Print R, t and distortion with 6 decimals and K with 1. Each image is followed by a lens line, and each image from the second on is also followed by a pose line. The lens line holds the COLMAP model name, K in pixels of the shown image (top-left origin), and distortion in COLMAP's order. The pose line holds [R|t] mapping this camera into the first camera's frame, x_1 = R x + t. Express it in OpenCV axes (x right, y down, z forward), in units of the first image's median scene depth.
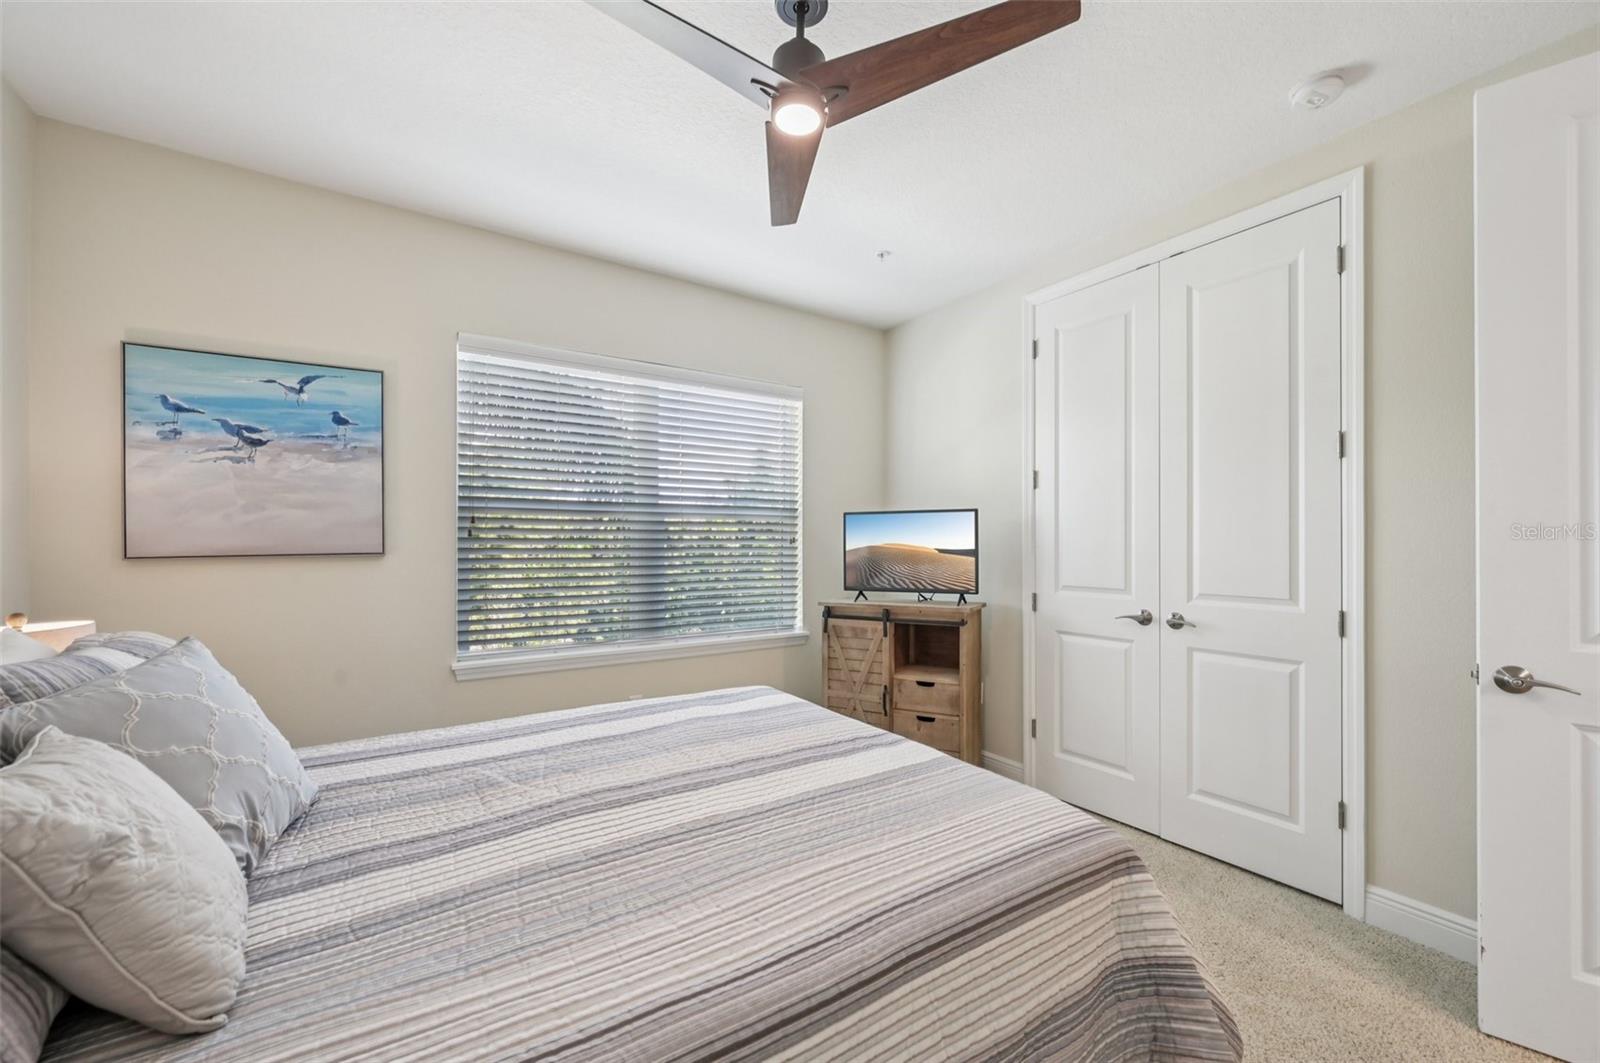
lens RADIAL K [[639.2, 0, 804.4], [0, 639.2, 537.1], [0, 0, 1]] dist [-0.005605, 0.001914]
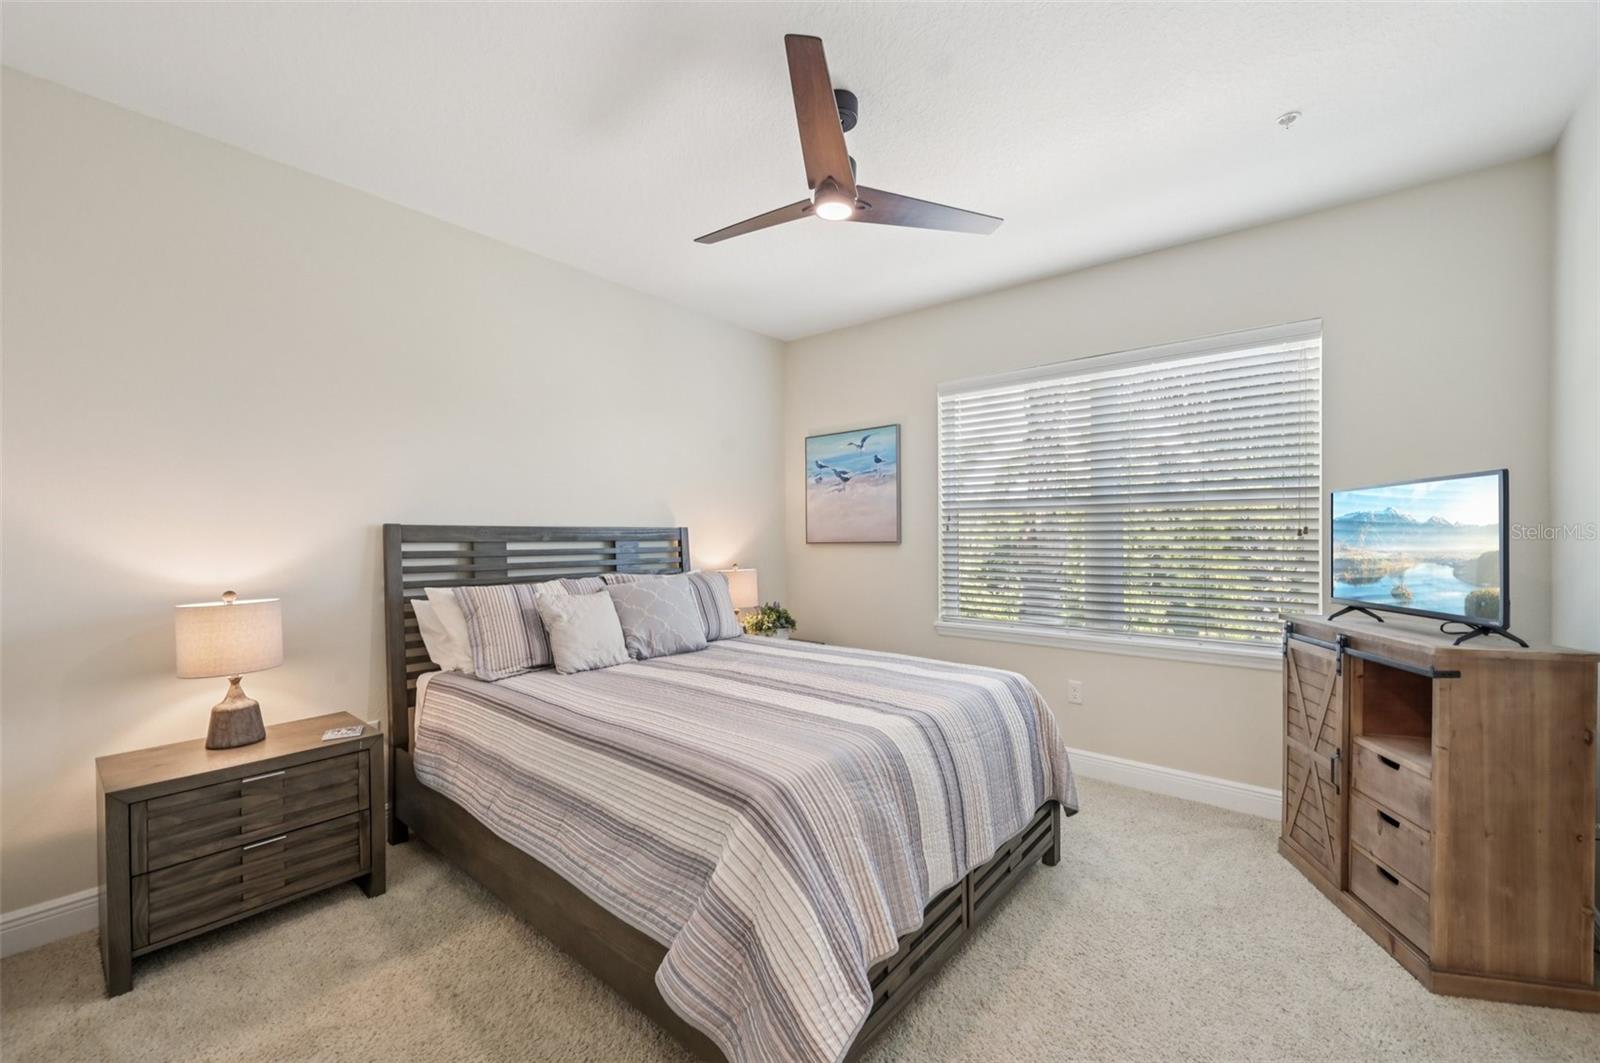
lens RADIAL K [[639.2, 0, 807.2], [0, 639.2, 534.7], [0, 0, 1]] dist [-0.005605, 0.001914]
pose [[0.280470, -0.001931, -0.959861, 0.843708], [0.010699, 0.999942, 0.001115, 0.003757], [0.959803, -0.010582, 0.280474, 0.392699]]
